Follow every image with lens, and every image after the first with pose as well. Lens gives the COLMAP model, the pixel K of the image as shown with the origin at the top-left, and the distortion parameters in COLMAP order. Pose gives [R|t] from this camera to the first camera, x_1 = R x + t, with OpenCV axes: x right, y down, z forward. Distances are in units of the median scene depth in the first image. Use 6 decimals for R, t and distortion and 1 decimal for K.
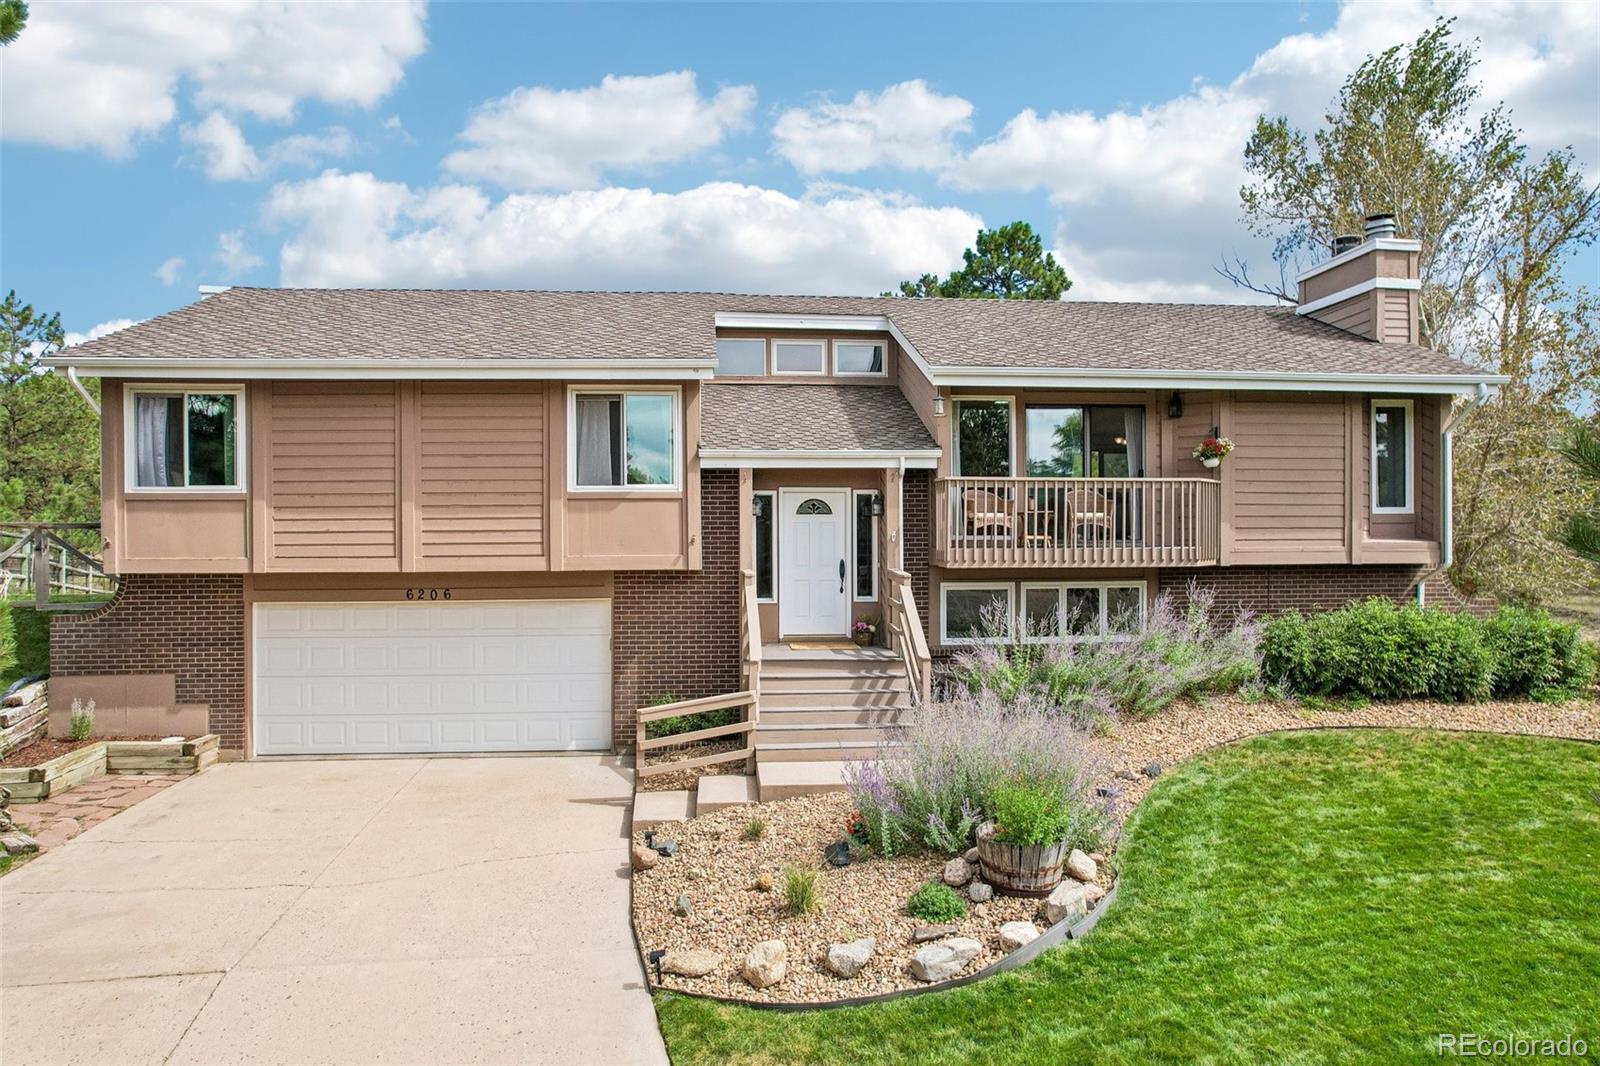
lens RADIAL K [[1015.0, 0, 800.0], [0, 1015.0, 533.0], [0, 0, 1]] dist [-0.087276, 0.081906]
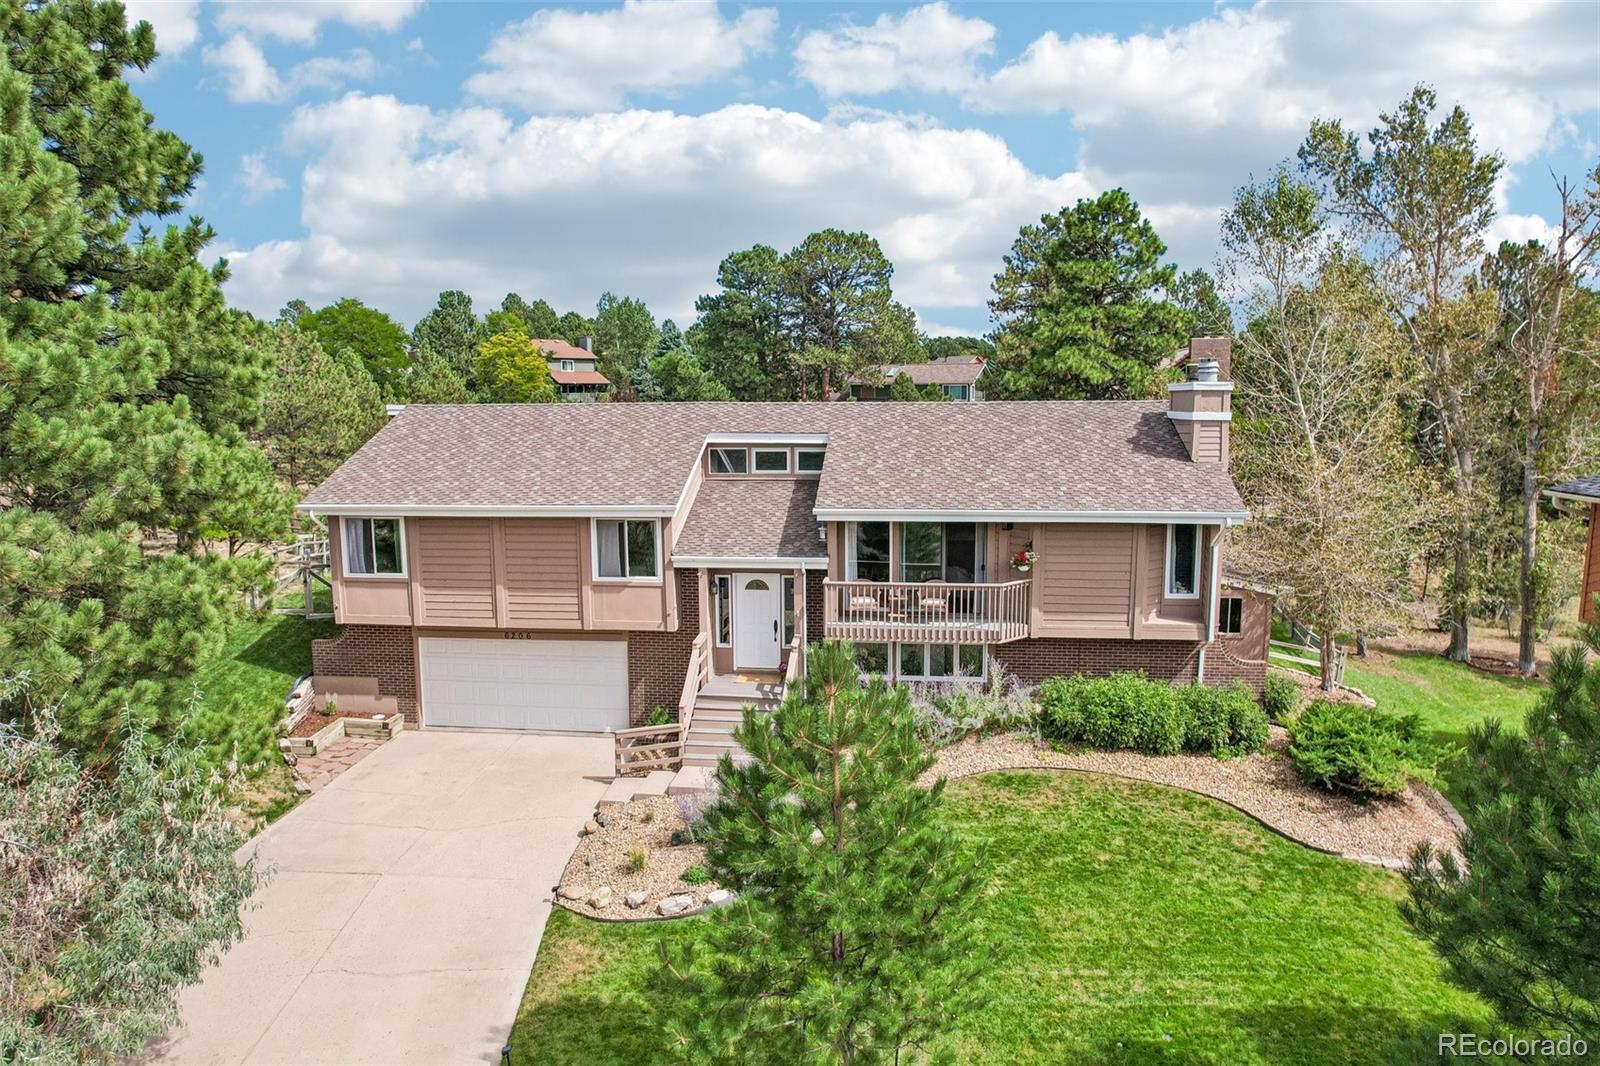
lens RADIAL K [[1001.6, 0, 800.0], [0, 1001.6, 533.0], [0, 0, 1]] dist [-0.053180, 0.000226]
pose [[0.978423, 0.025398, -0.205045, 0.417151], [0.001876, 0.991283, 0.131740, -0.327365], [0.206603, -0.129282, 0.969846, -0.459186]]
